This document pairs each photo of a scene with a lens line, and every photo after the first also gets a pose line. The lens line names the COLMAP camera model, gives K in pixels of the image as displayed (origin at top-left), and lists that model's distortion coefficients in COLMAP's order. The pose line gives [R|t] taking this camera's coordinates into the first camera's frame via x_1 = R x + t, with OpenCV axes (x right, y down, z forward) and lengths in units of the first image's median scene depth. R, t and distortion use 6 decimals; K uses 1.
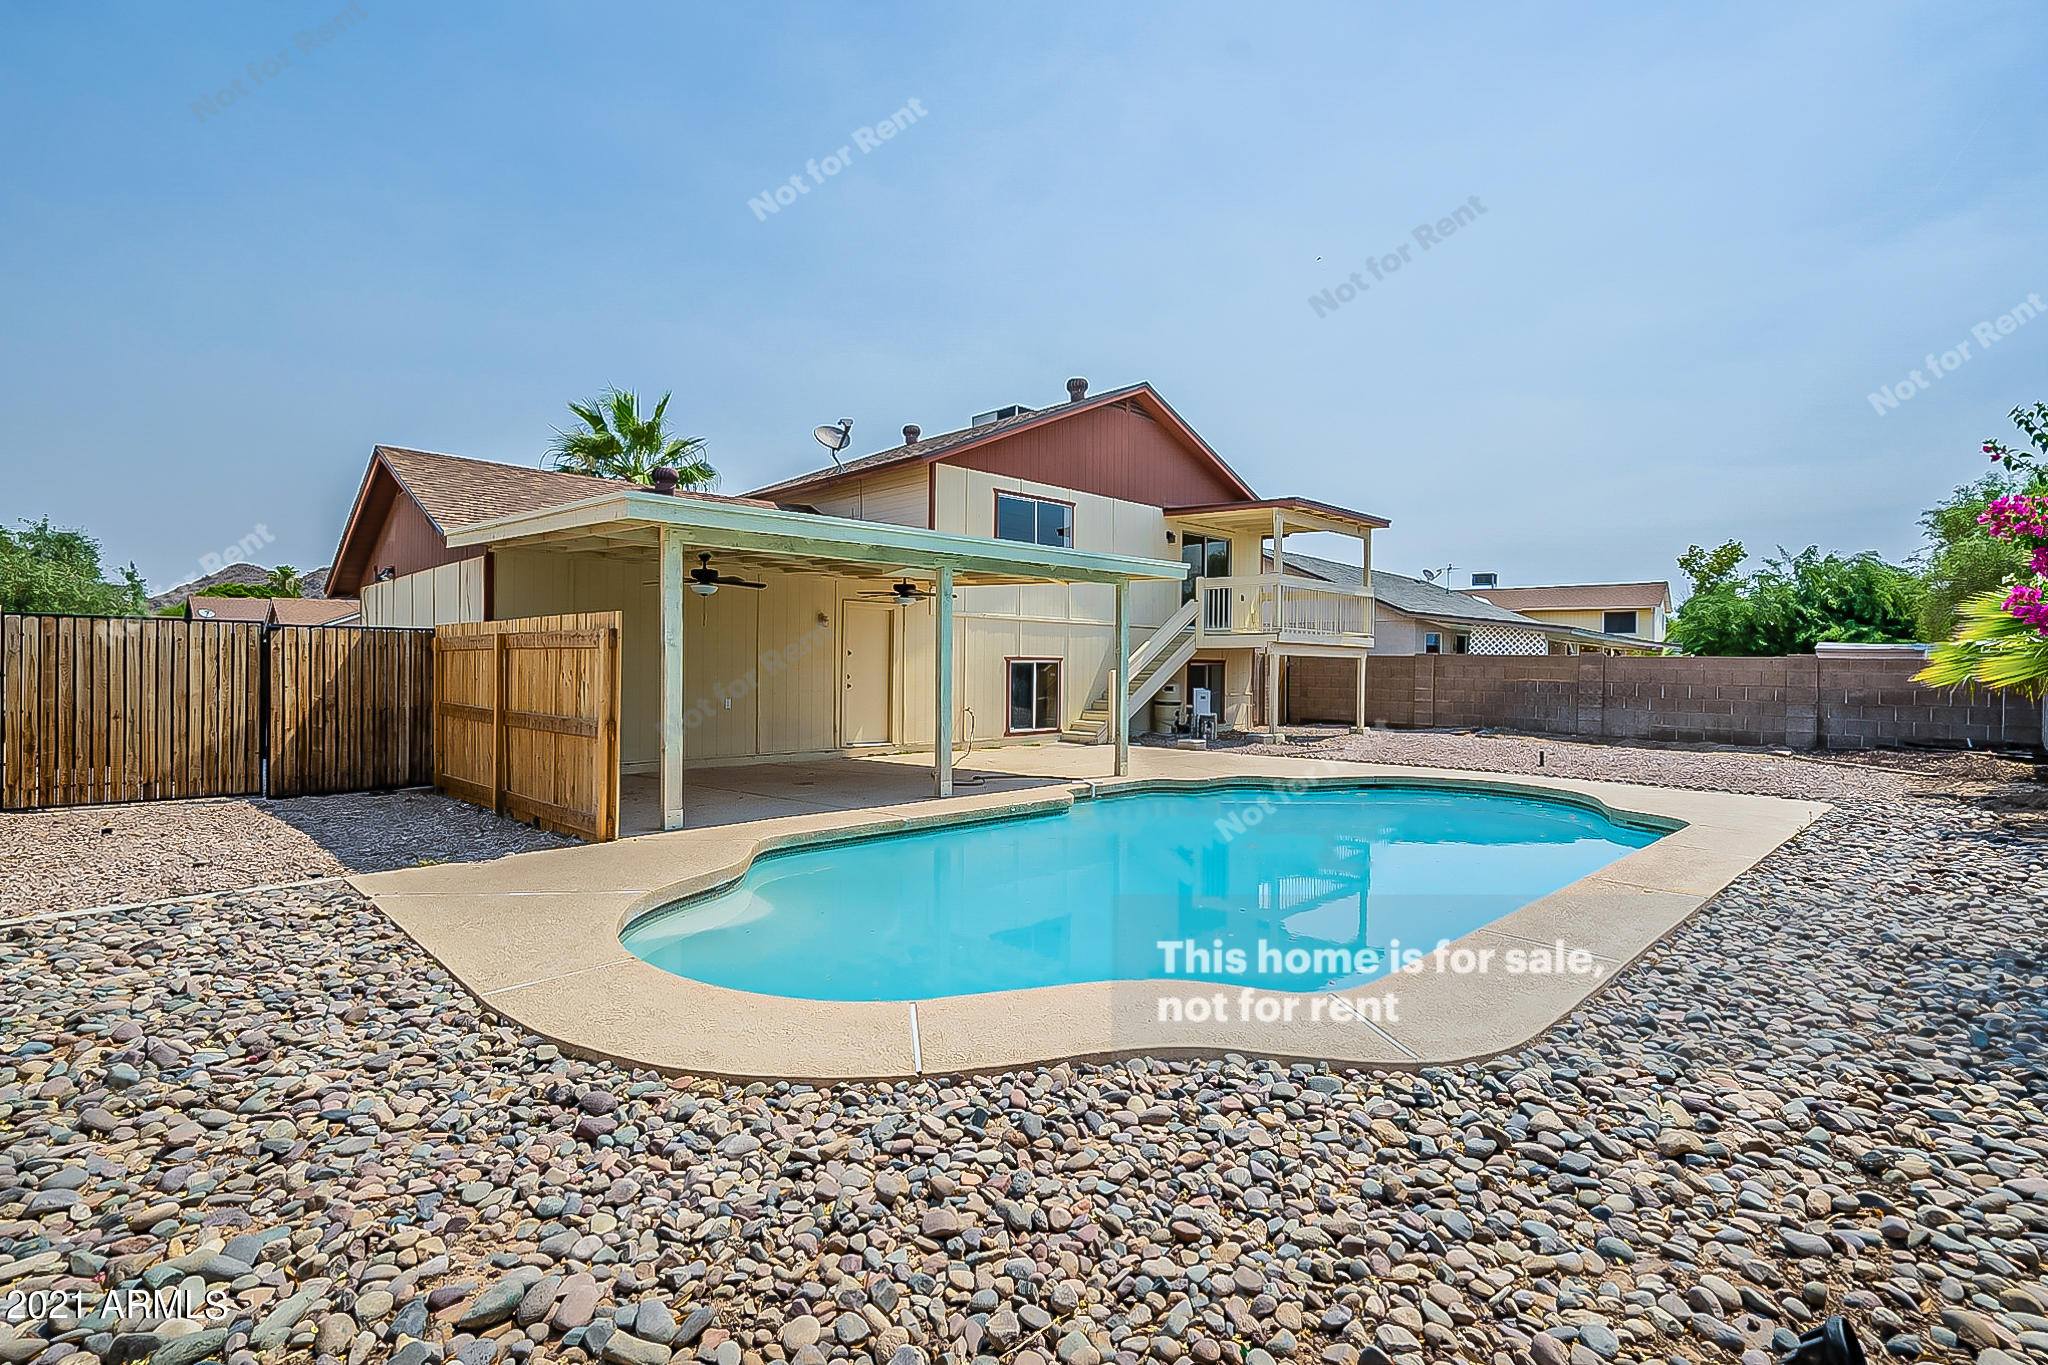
lens RADIAL K [[943.7, 0, 1031.5], [0, 943.7, 678.6], [0, 0, 1]] dist [-0.001702, 0.001622]
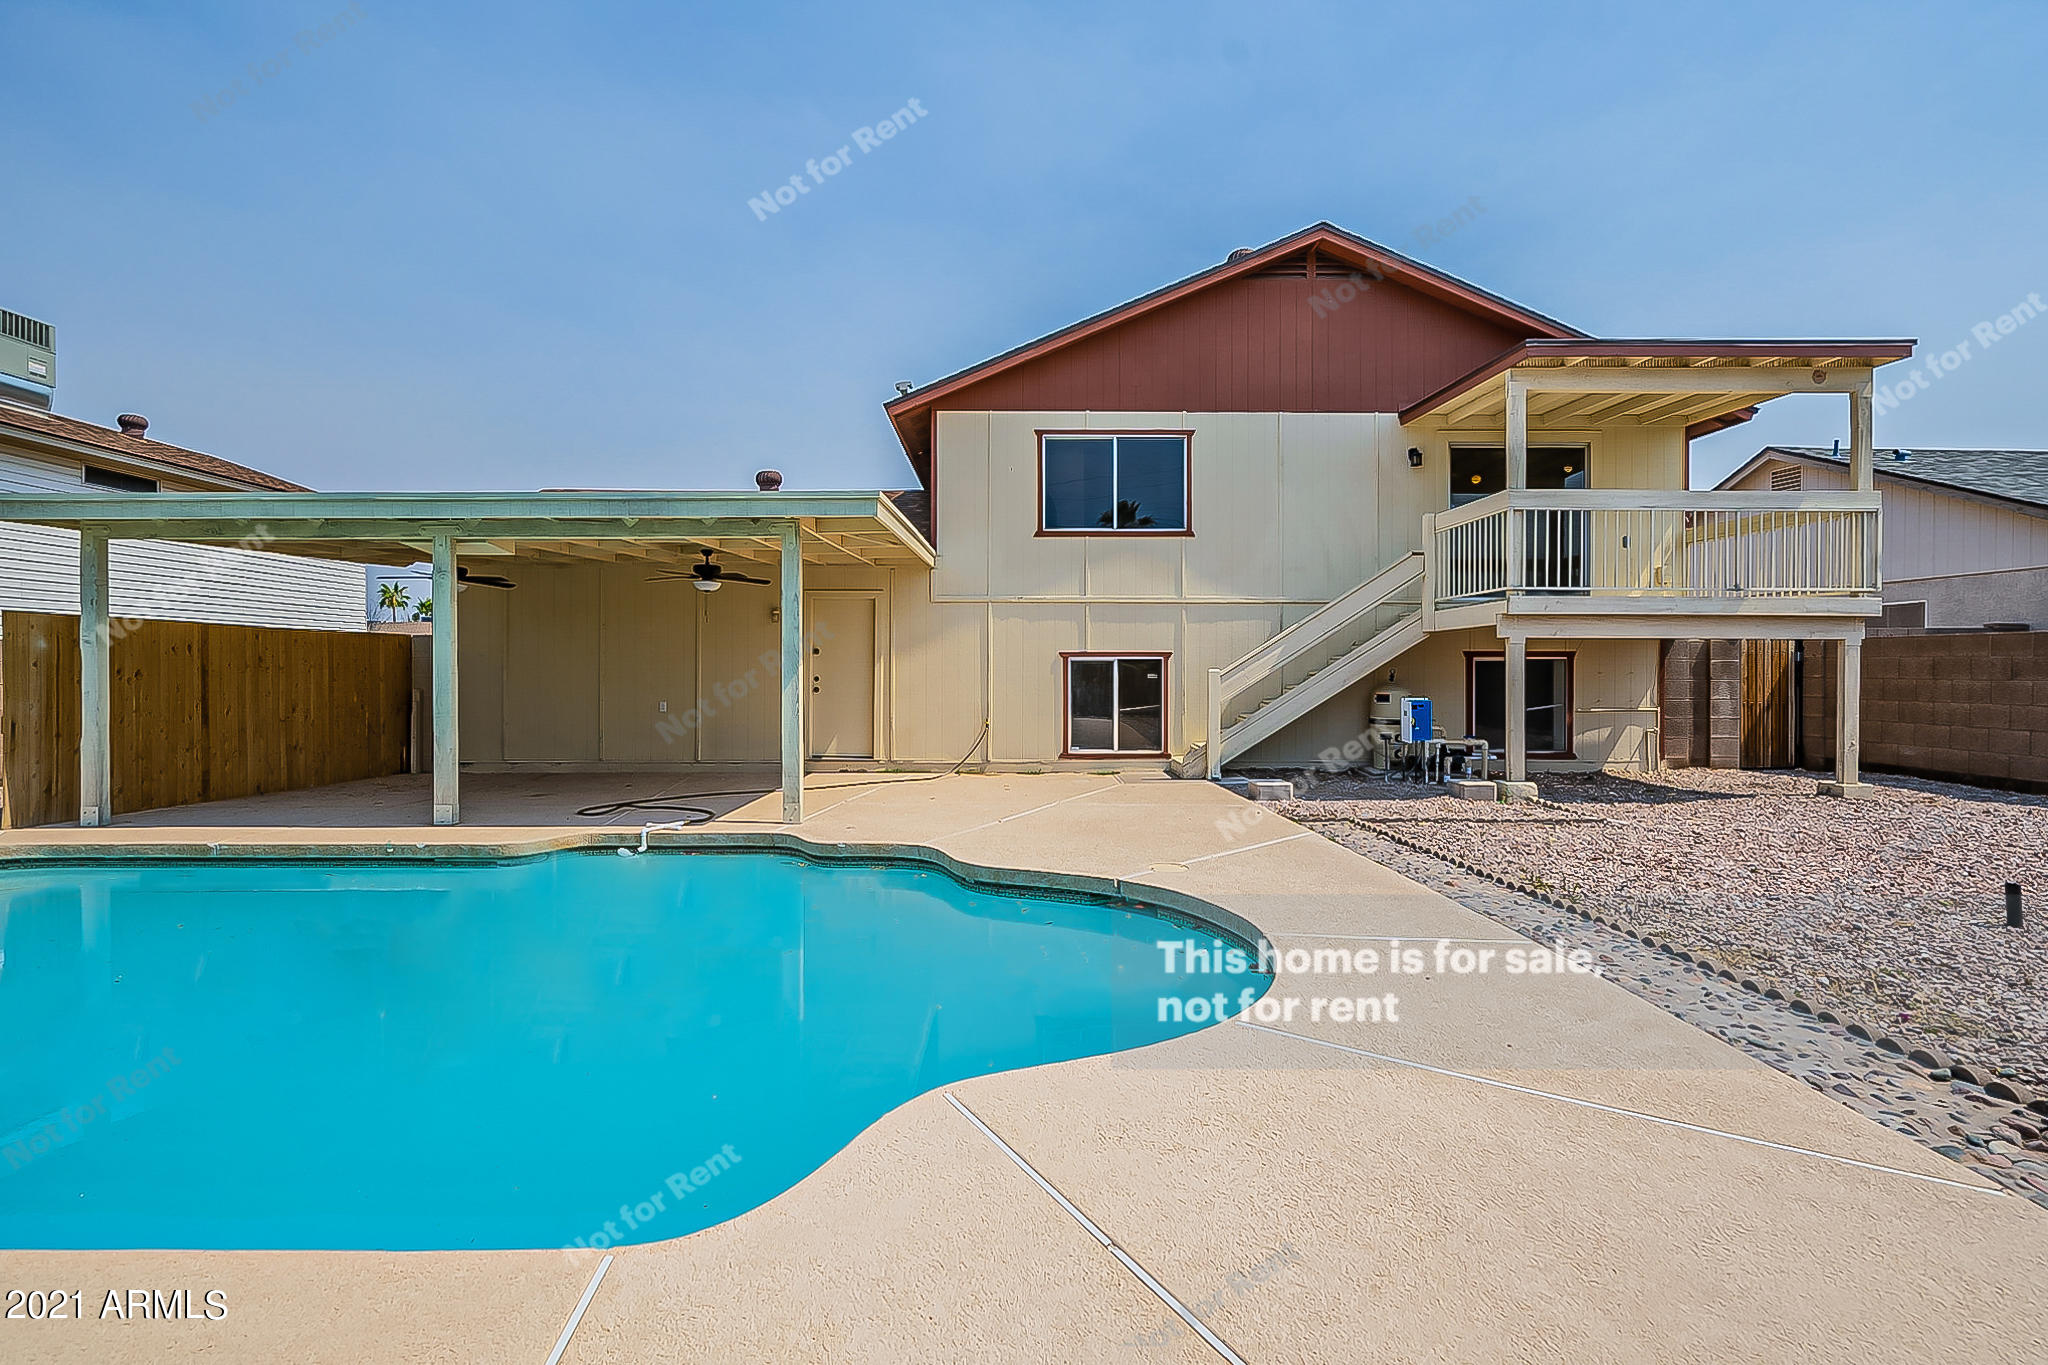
lens RADIAL K [[943.7, 0, 1028.5], [0, 943.7, 676.6], [0, 0, 1]] dist [-0.001702, 0.001622]
pose [[0.715060, -0.004440, -0.699049, 0.442648], [-0.003160, 0.999949, -0.009583, 0.003462], [0.699056, 0.009062, 0.715010, 0.415322]]
